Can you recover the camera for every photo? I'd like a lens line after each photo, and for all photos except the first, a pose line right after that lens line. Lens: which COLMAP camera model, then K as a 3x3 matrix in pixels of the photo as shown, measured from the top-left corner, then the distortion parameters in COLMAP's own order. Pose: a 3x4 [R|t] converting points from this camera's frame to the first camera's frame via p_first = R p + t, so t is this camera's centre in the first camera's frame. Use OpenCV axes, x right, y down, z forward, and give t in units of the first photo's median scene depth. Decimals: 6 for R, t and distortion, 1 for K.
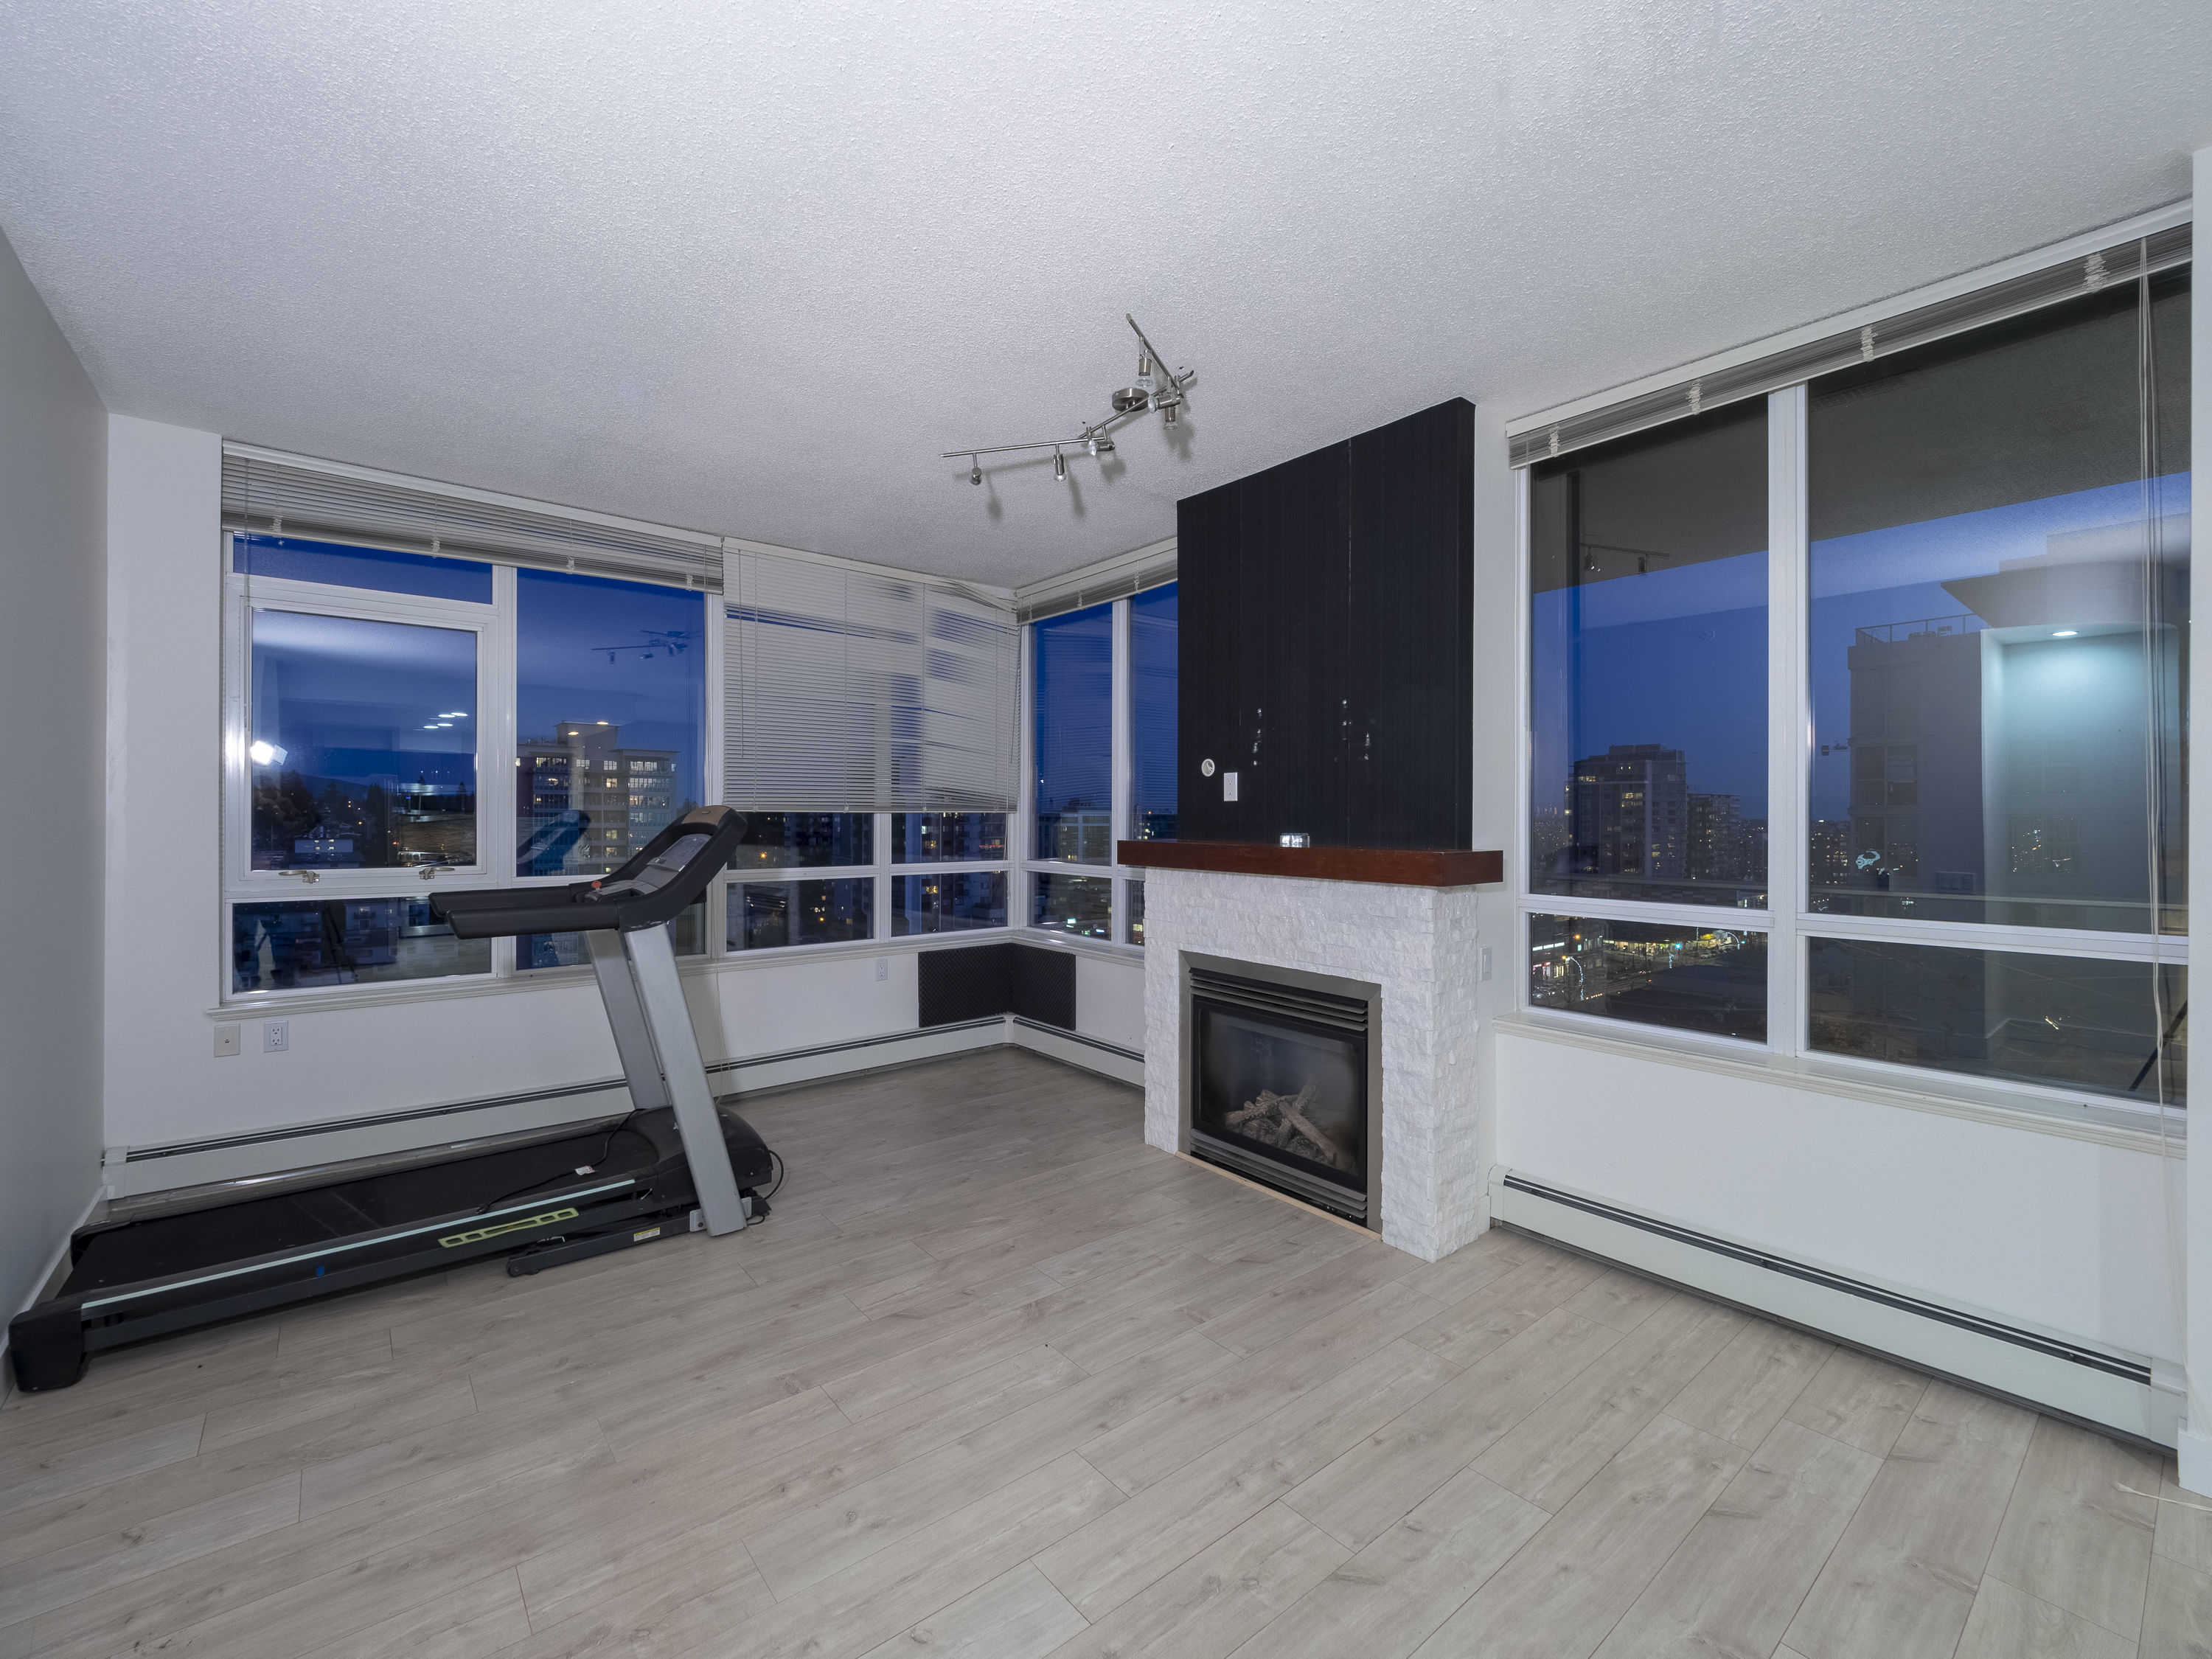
lens RADIAL K [[945.4, 0, 1105.8], [0, 945.4, 808.7], [0, 0, 1]] dist [-0.008137, 0.000705]
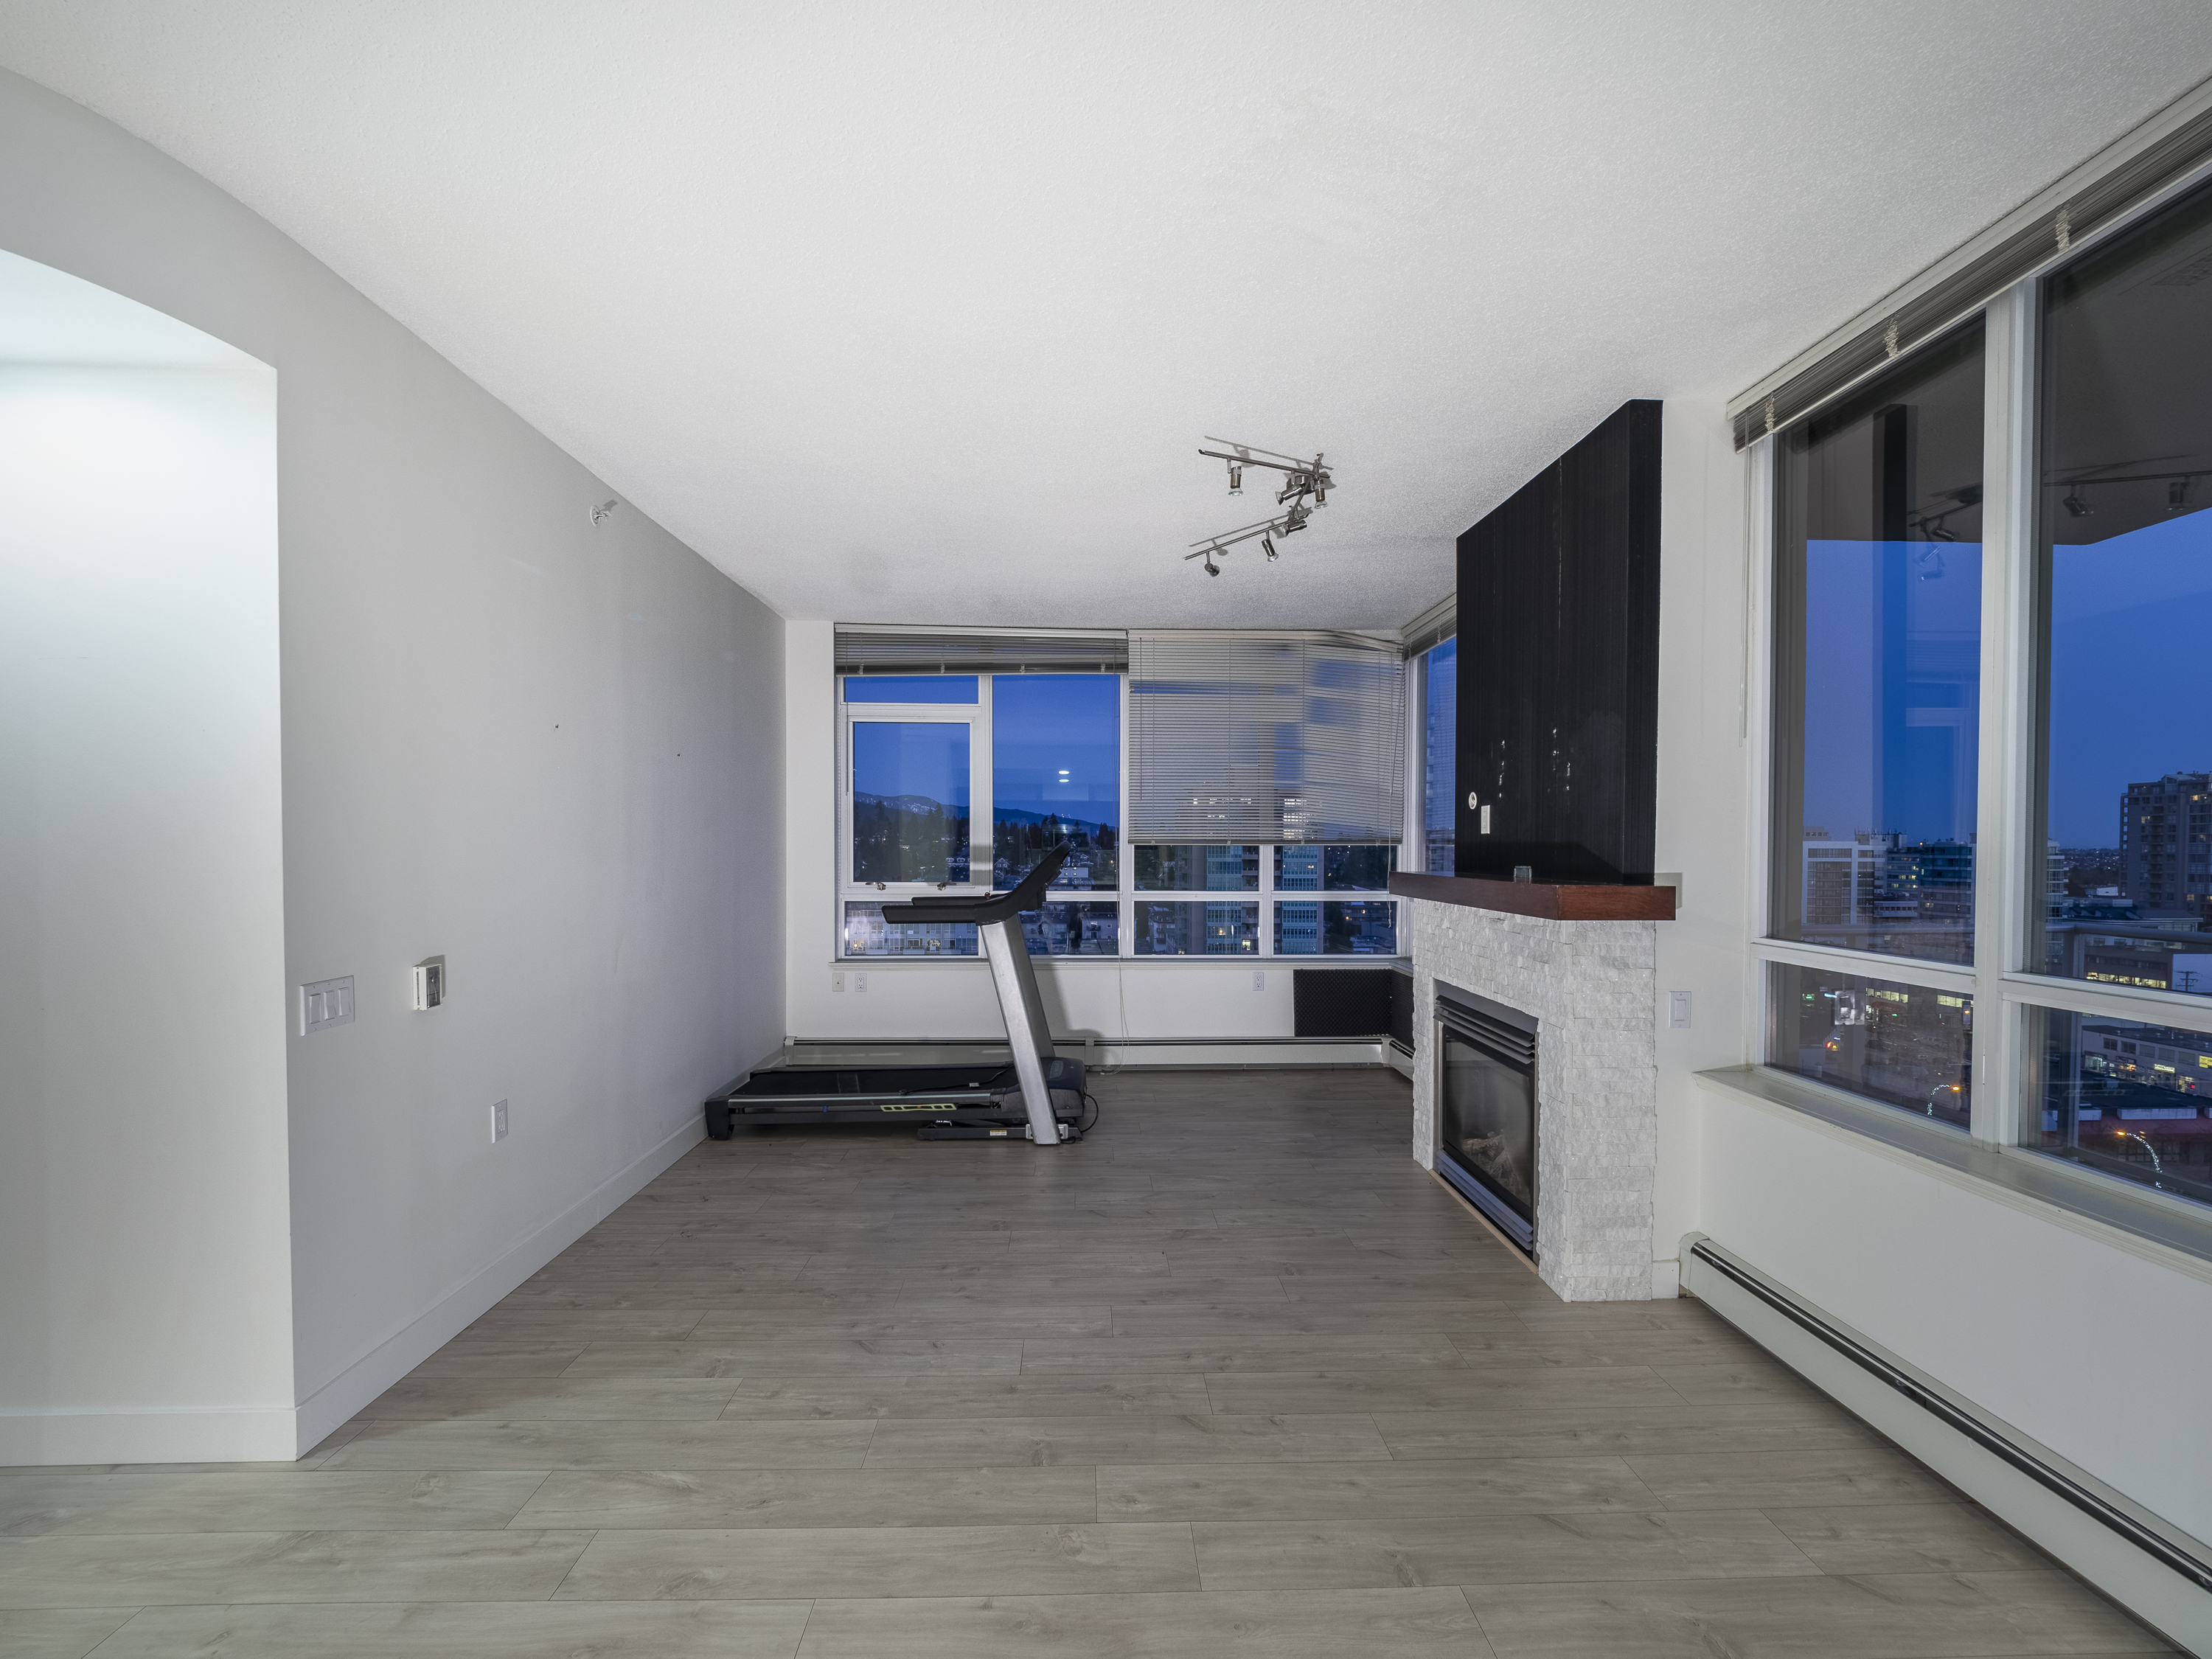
lens RADIAL K [[964.5, 0, 1115.8], [0, 964.5, 857.6], [0, 0, 1]] dist [0.002012, -0.006430]
pose [[0.796765, 0.005428, -0.604265, 0.579185], [0.004914, 0.999868, 0.015460, -0.000466], [0.604270, -0.015288, 0.796633, -0.081247]]
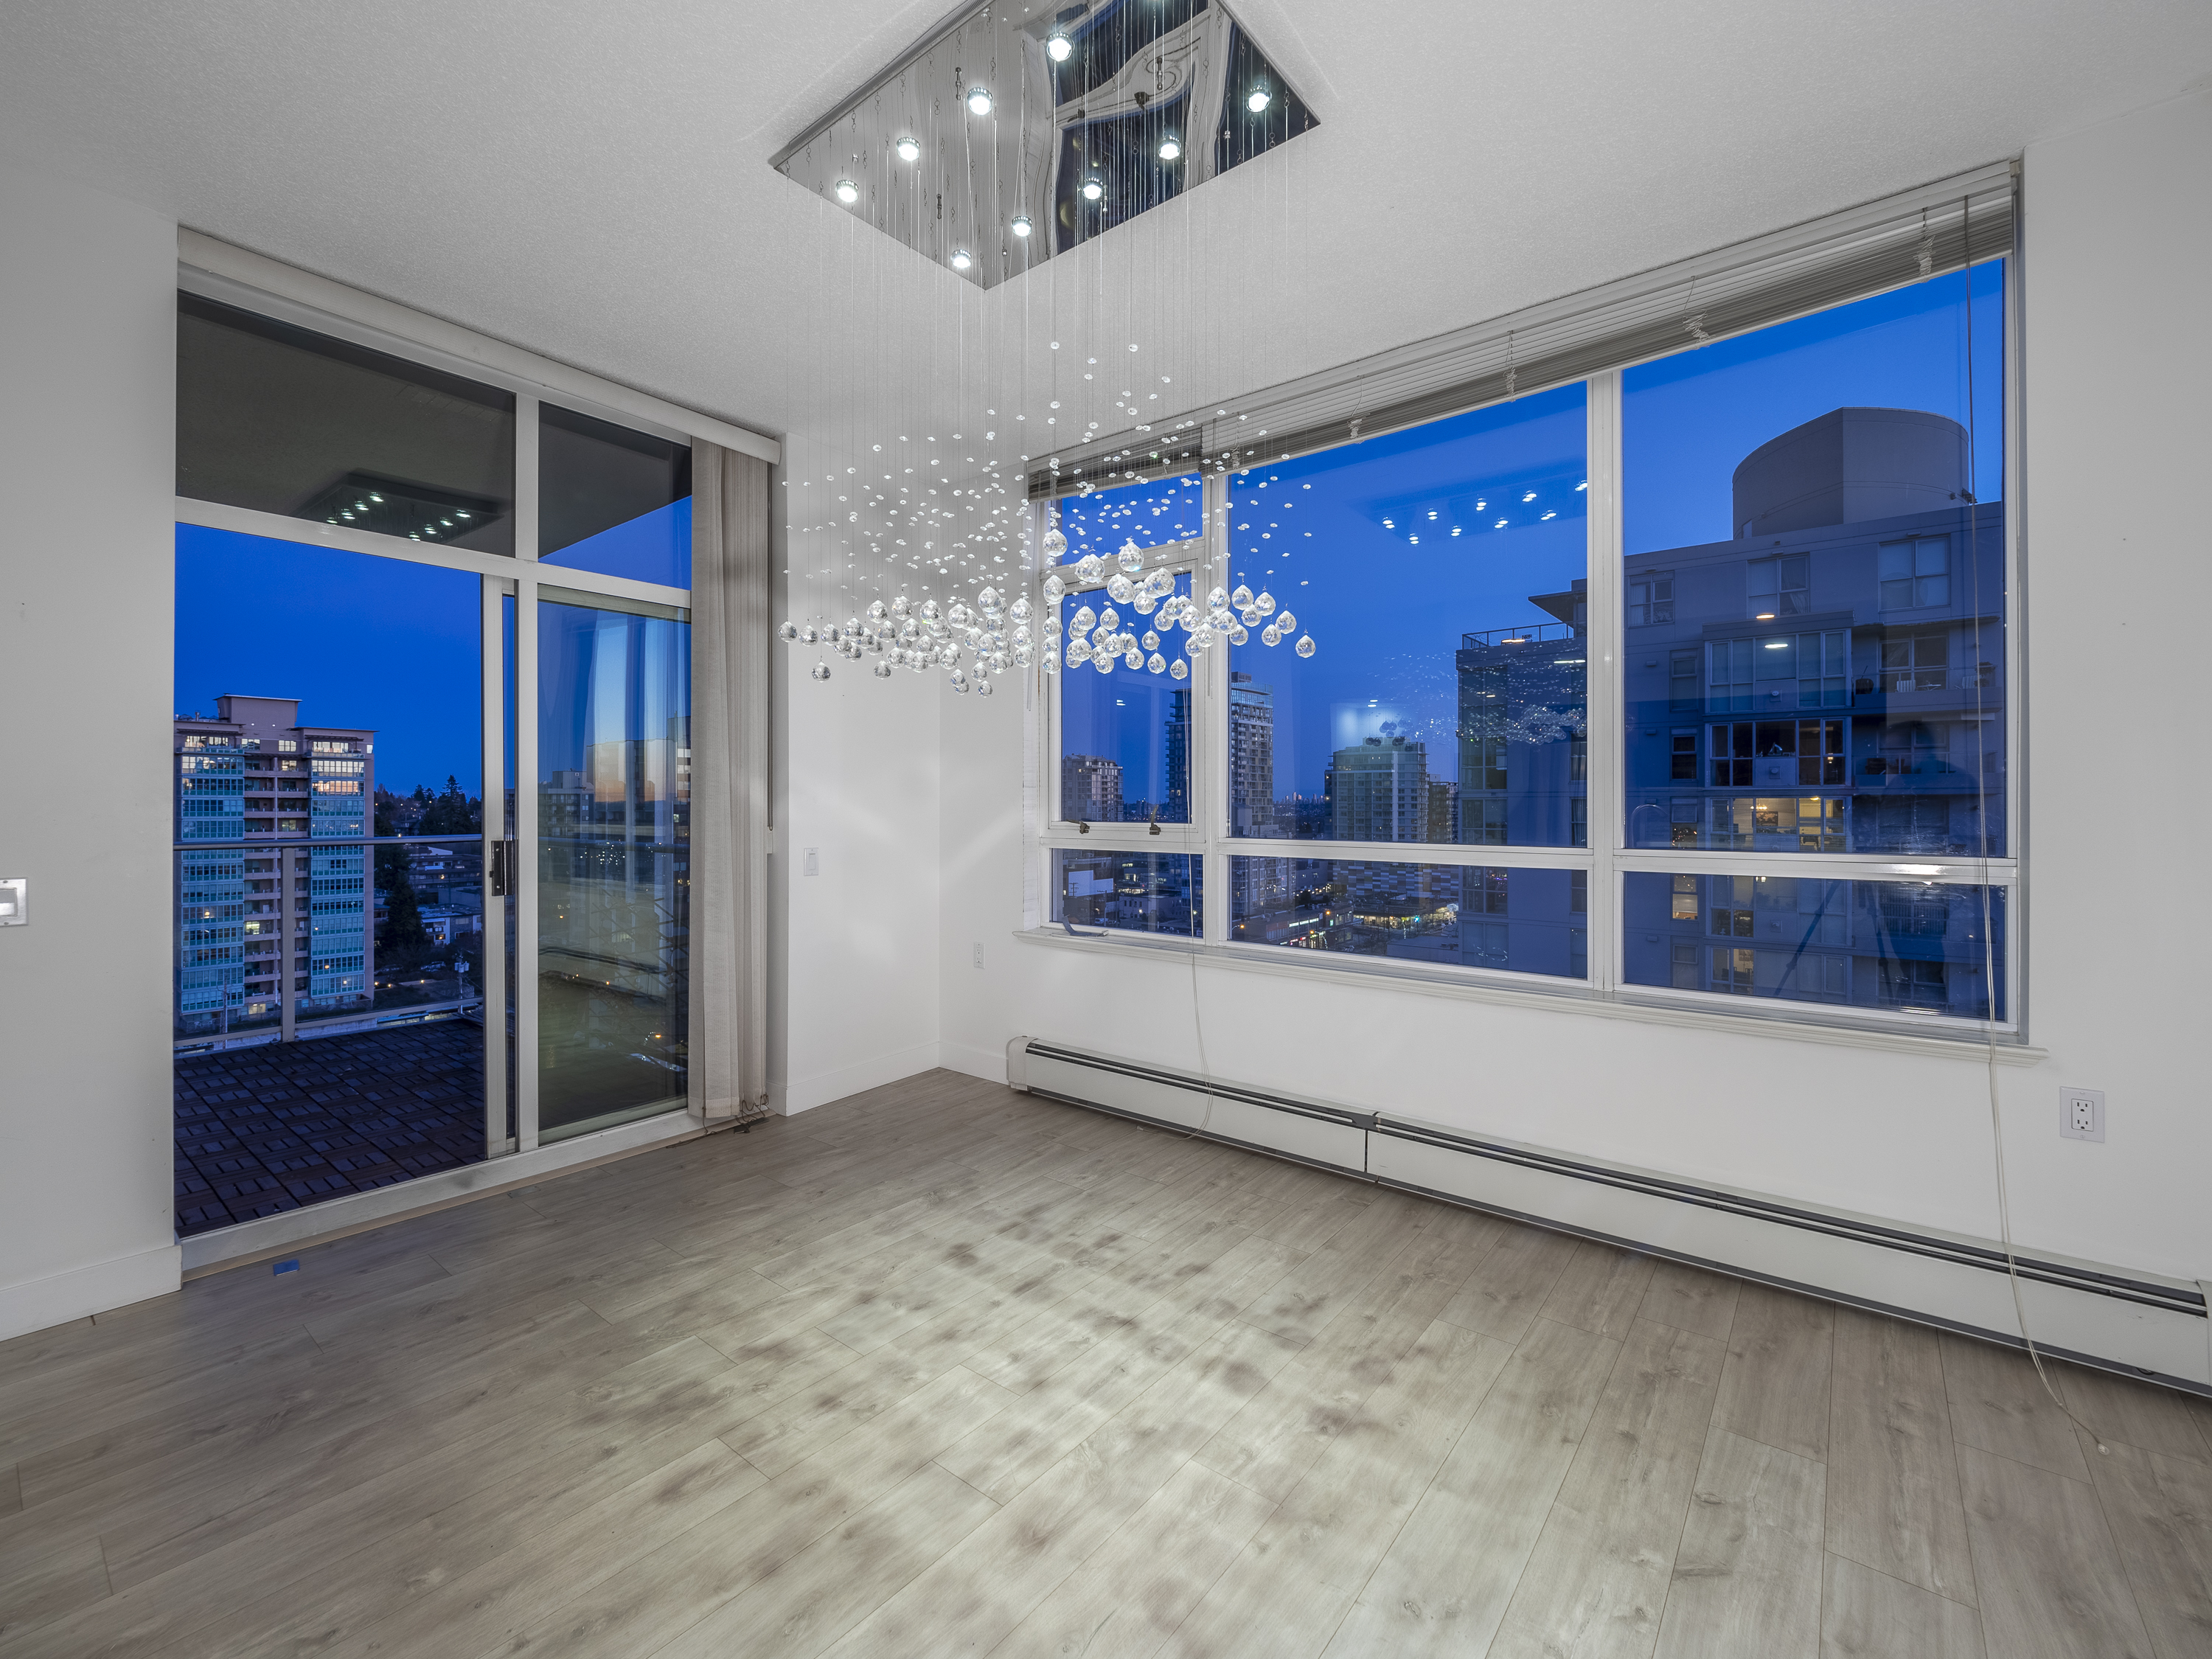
lens RADIAL K [[941.7, 0, 1094.4], [0, 941.7, 806.7], [0, 0, 1]] dist [-0.009793, 0.000049]
pose [[0.978291, -0.003461, 0.207205, 1.669176], [0.001055, 0.999931, 0.011718, 0.044244], [-0.207231, -0.011245, 0.978227, -0.252293]]
